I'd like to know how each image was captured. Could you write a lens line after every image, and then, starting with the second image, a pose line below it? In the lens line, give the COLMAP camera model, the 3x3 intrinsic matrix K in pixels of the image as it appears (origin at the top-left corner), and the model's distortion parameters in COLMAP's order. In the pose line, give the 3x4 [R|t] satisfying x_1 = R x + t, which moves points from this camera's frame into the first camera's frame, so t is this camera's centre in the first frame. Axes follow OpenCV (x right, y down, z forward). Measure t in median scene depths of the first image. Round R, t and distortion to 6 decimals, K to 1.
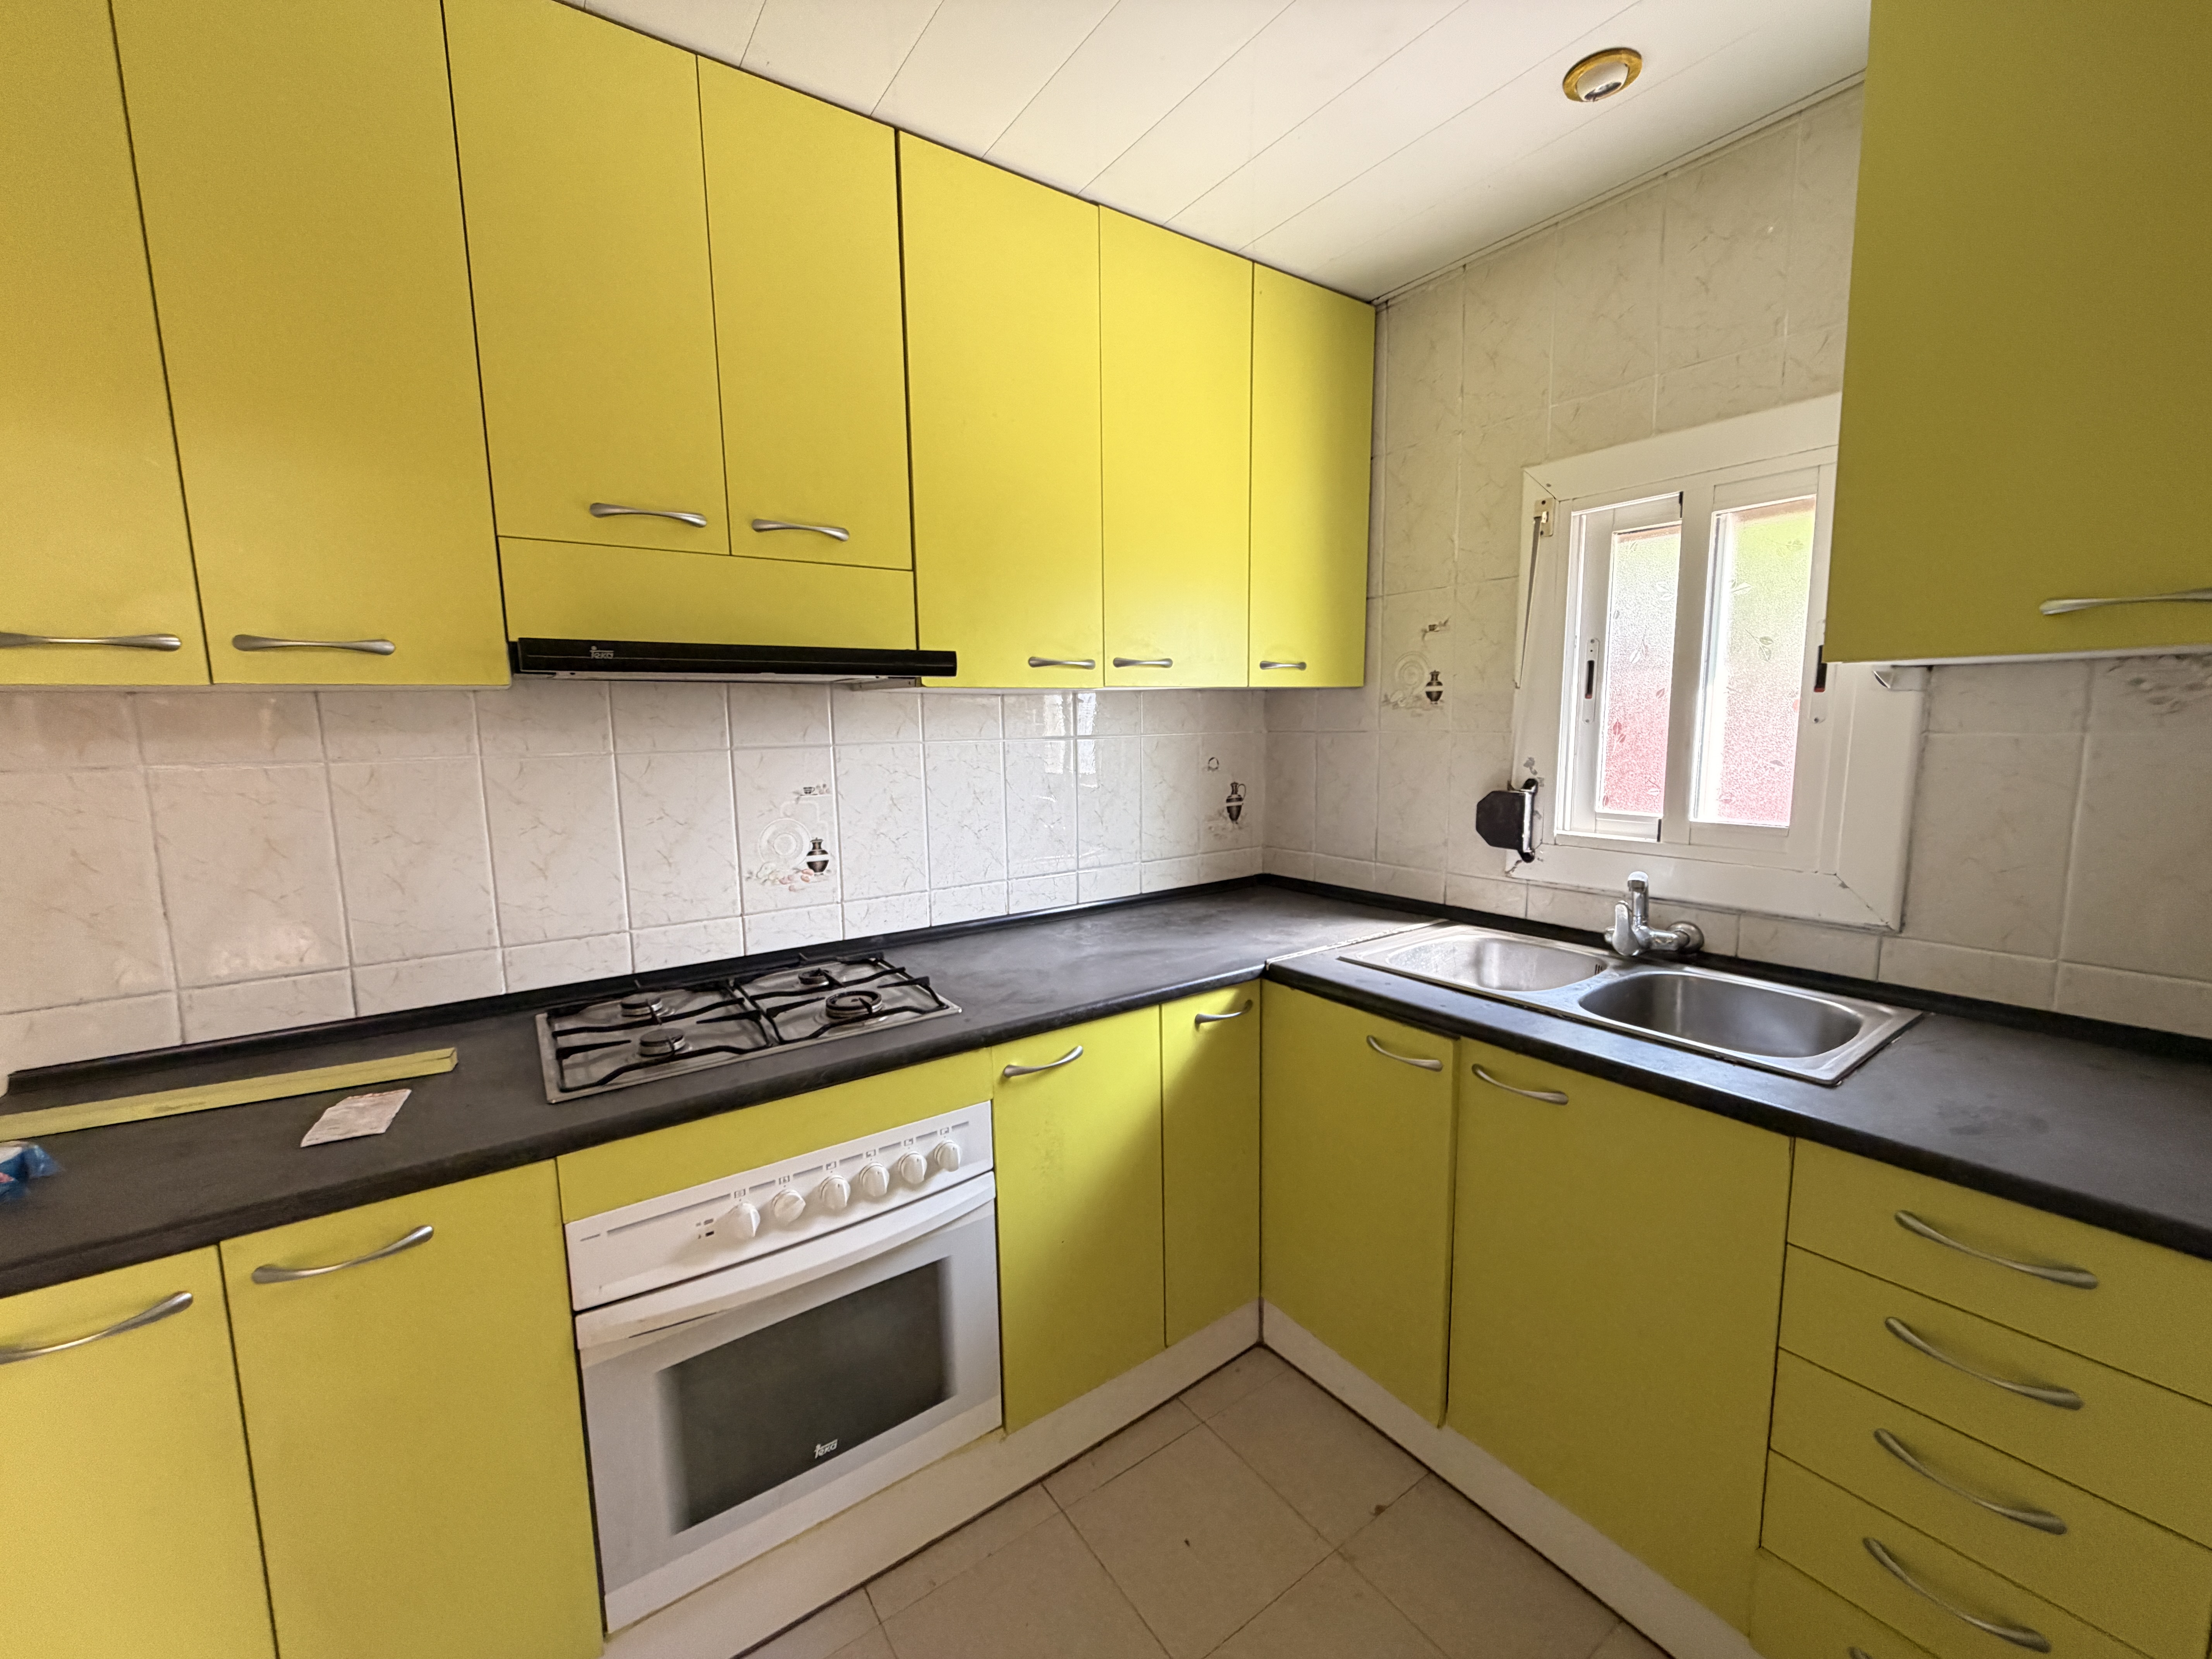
lens RADIAL K [[880.0, 0, 1105.1], [0, 880.0, 833.6], [0, 0, 1]] dist [0.001694, -0.000577]
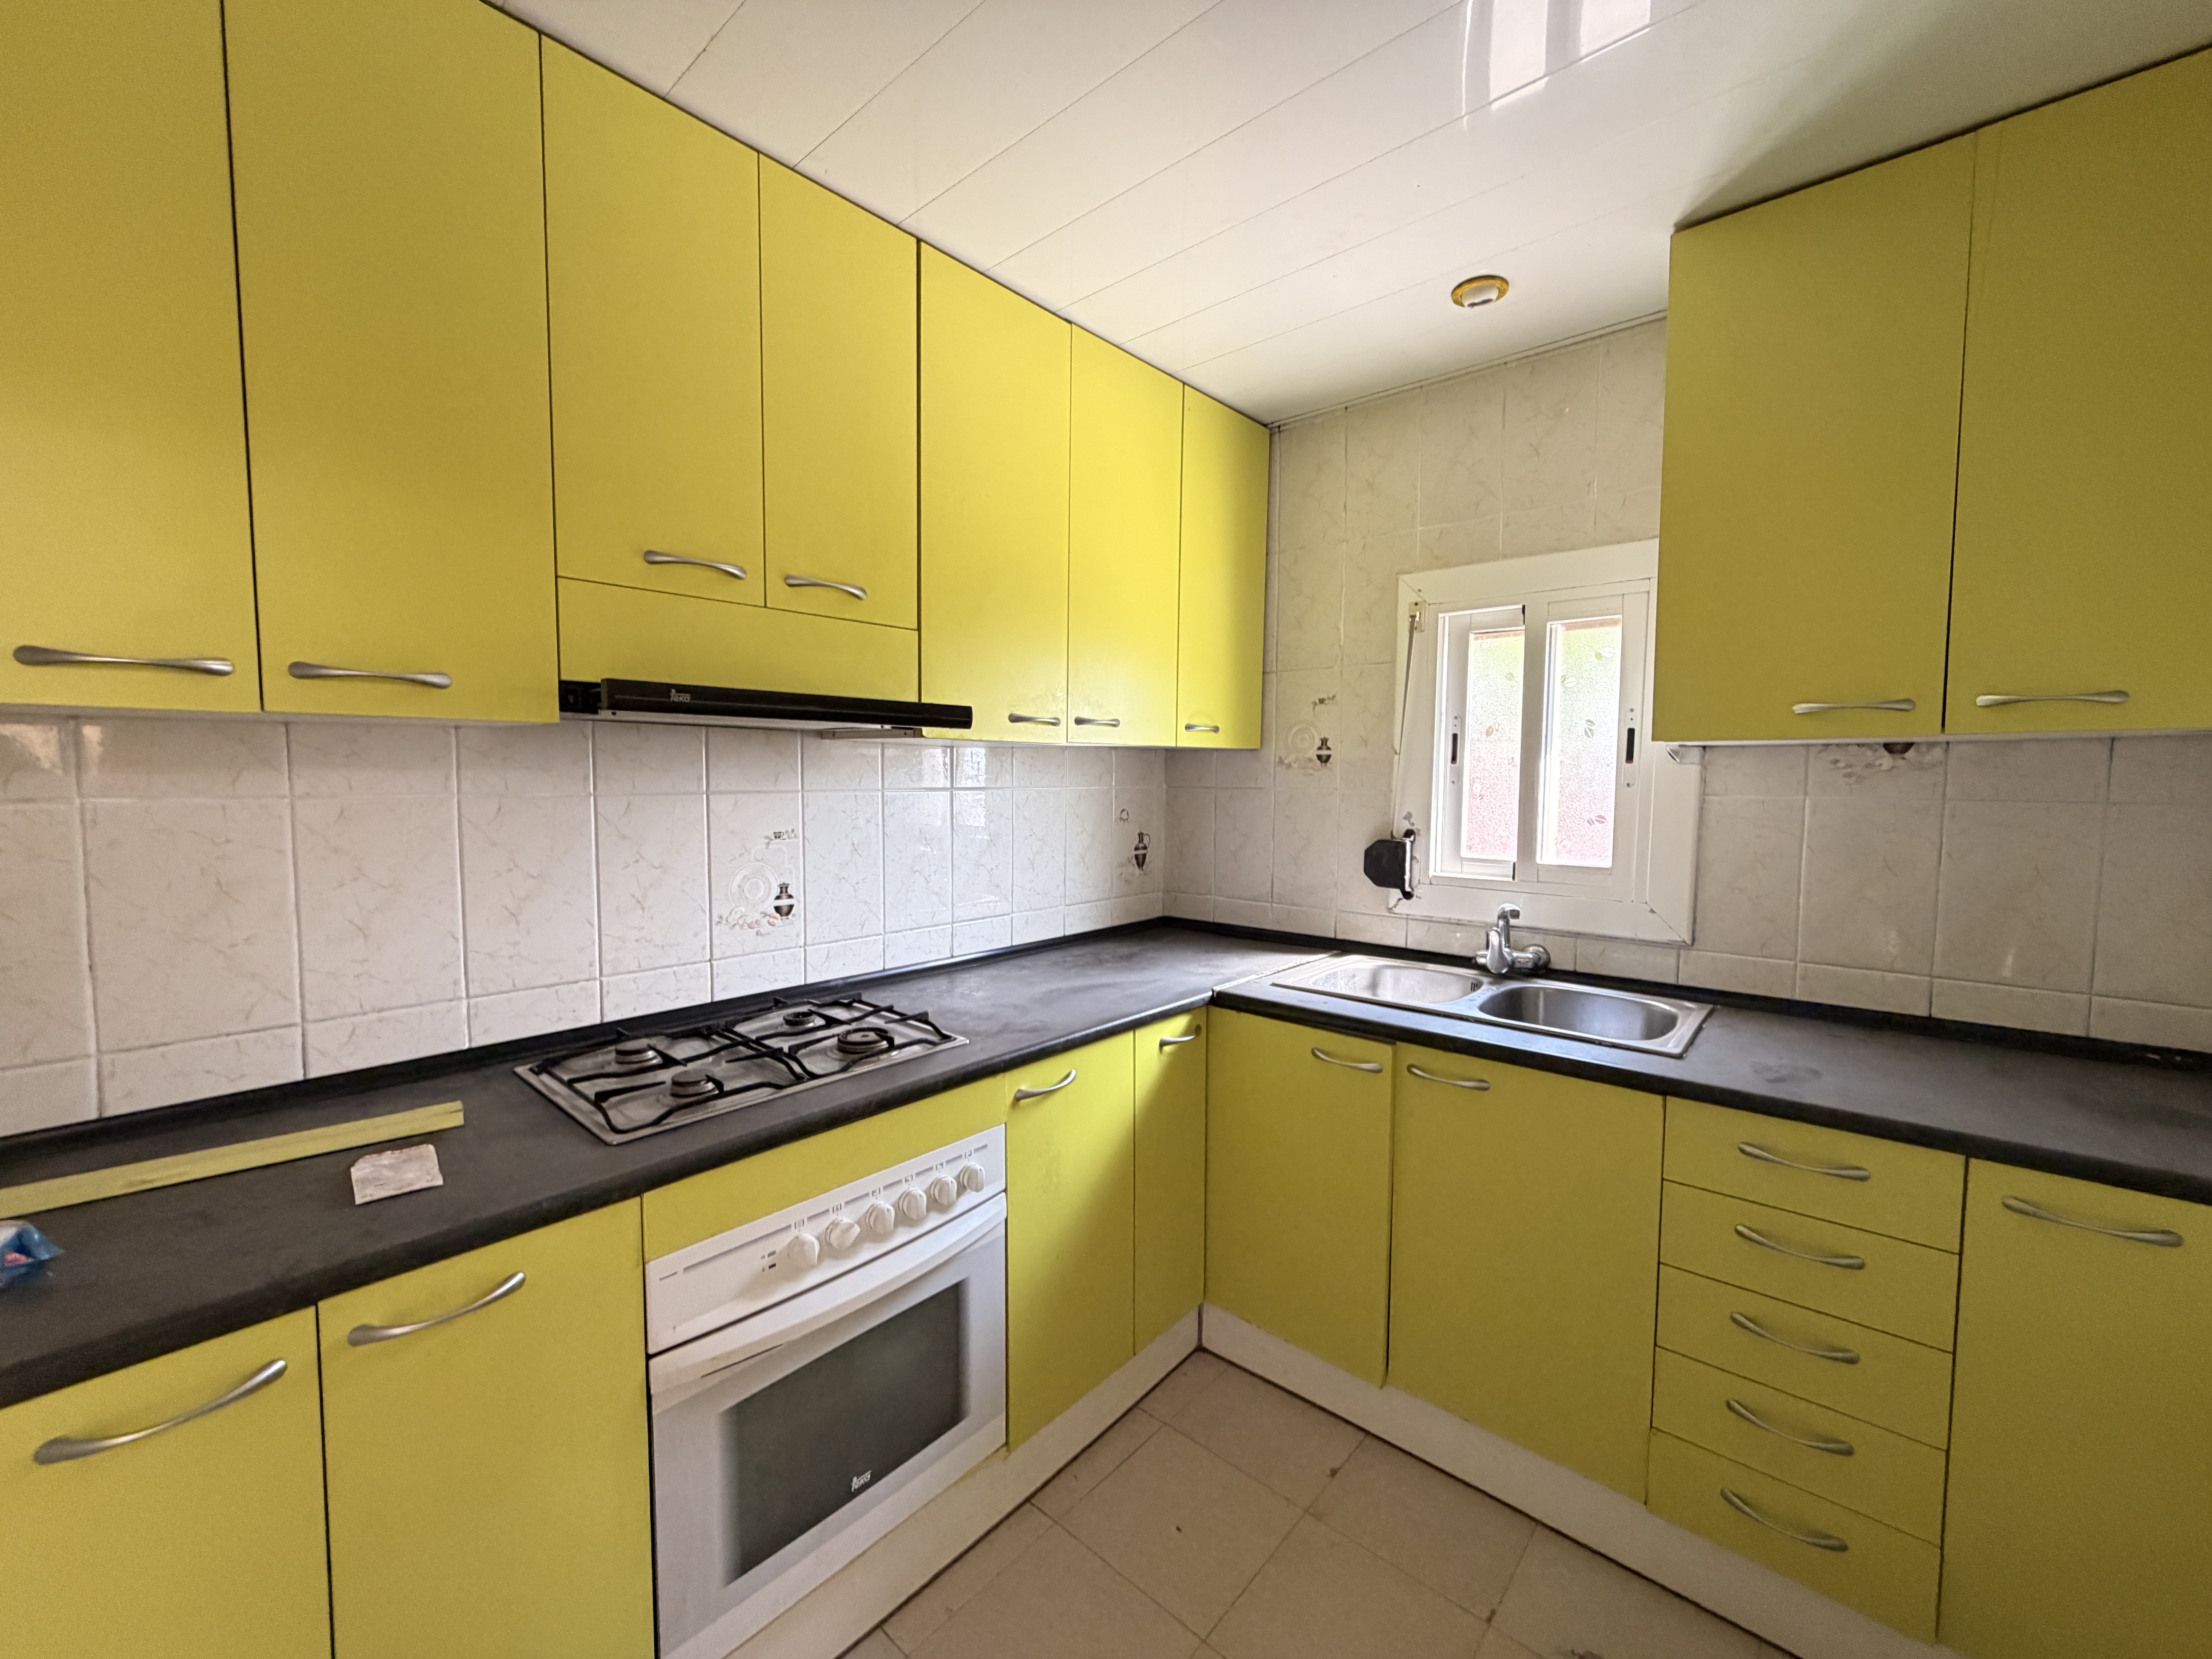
lens RADIAL K [[880.0, 0, 1105.1], [0, 880.0, 833.6], [0, 0, 1]] dist [0.001694, -0.000577]
pose [[0.972774, 0.006506, 0.231664, -0.251311], [0.008270, 0.997995, -0.062754, 0.019325], [-0.231608, 0.062961, 0.970770, -0.083583]]
